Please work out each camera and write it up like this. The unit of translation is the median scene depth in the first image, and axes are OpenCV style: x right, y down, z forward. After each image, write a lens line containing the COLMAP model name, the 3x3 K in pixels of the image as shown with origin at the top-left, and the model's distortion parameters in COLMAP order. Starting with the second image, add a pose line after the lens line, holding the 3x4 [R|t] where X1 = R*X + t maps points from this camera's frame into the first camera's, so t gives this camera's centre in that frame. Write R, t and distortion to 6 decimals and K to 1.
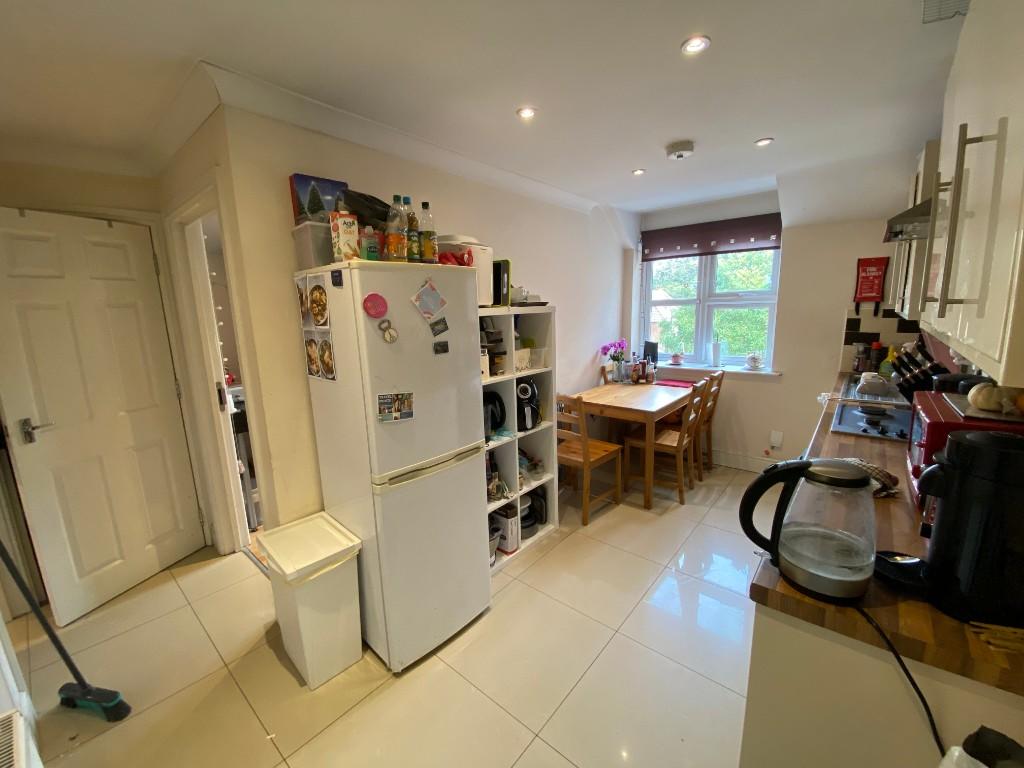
lens RADIAL K [[415.2, 0, 512.1], [0, 415.2, 381.3], [0, 0, 1]] dist [-0.008303, -0.001653]
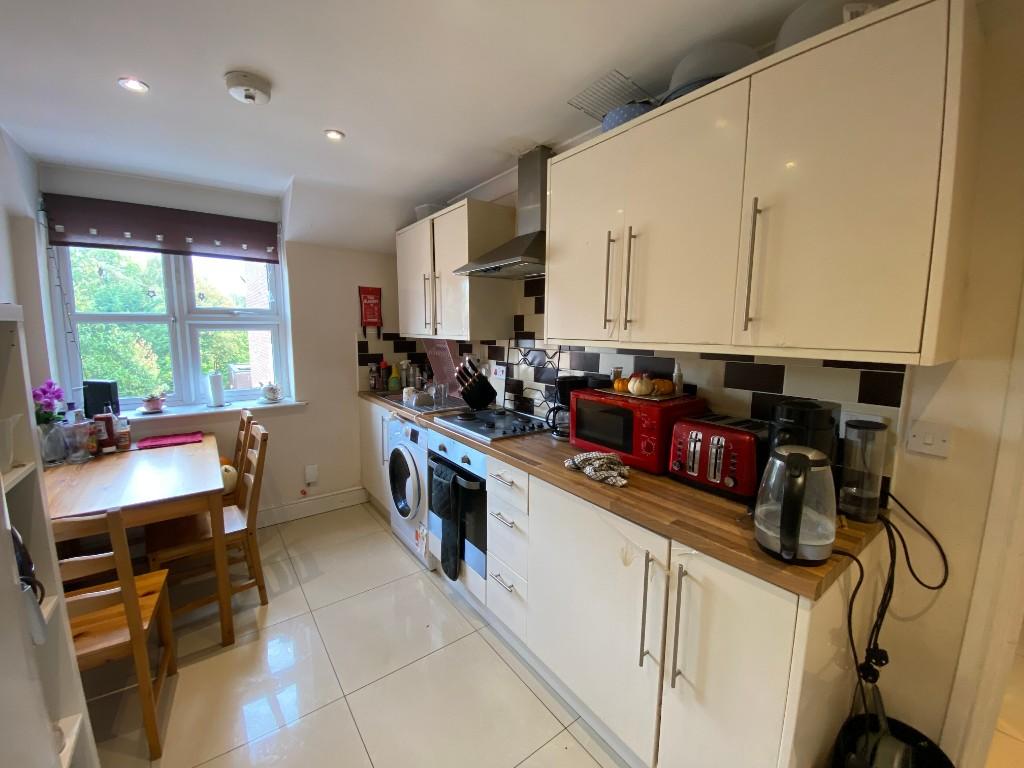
lens RADIAL K [[415.2, 0, 512.2], [0, 415.2, 381.9], [0, 0, 1]] dist [-0.008303, -0.001653]
pose [[0.218188, -0.091610, 0.971598, -0.126897], [0.155822, 0.986082, 0.057984, -0.043260], [-0.963387, 0.138745, 0.229426, 0.341617]]
